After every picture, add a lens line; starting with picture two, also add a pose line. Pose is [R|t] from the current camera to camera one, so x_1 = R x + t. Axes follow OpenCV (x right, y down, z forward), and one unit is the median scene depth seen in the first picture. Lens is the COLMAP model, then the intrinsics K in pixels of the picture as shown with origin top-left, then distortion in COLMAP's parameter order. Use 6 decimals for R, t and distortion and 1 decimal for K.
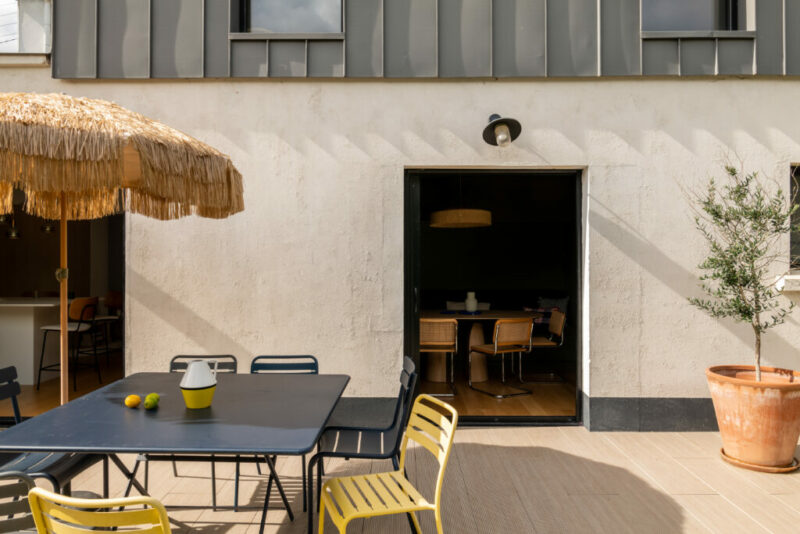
lens RADIAL K [[574.2, 0, 400.0], [0, 574.2, 267.0], [0, 0, 1]] dist [-0.005365, -0.003099]
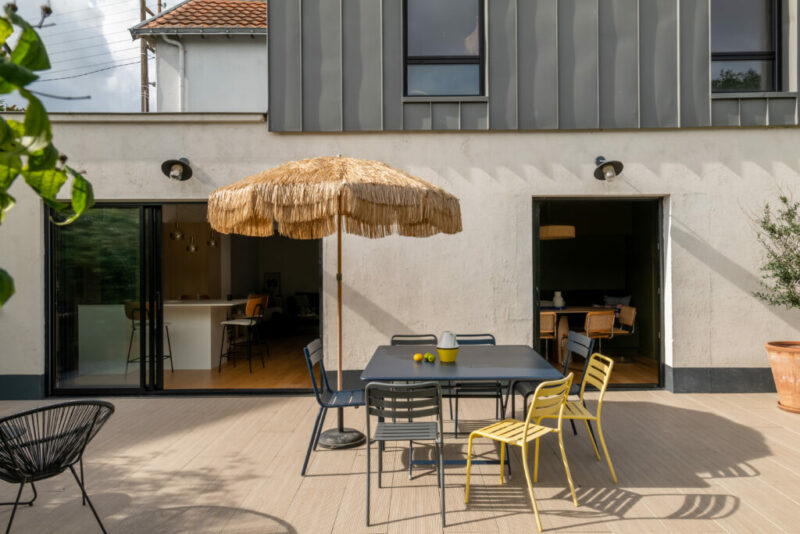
lens RADIAL K [[554.3, 0, 418.1], [0, 554.3, 273.8], [0, 0, 1]] dist [0.008533, 0.003676]
pose [[0.999933, -0.008802, 0.007541, -0.273425], [0.008802, 0.999961, 0.000034, 0.003531], [-0.007541, 0.000032, 0.999972, -0.291369]]
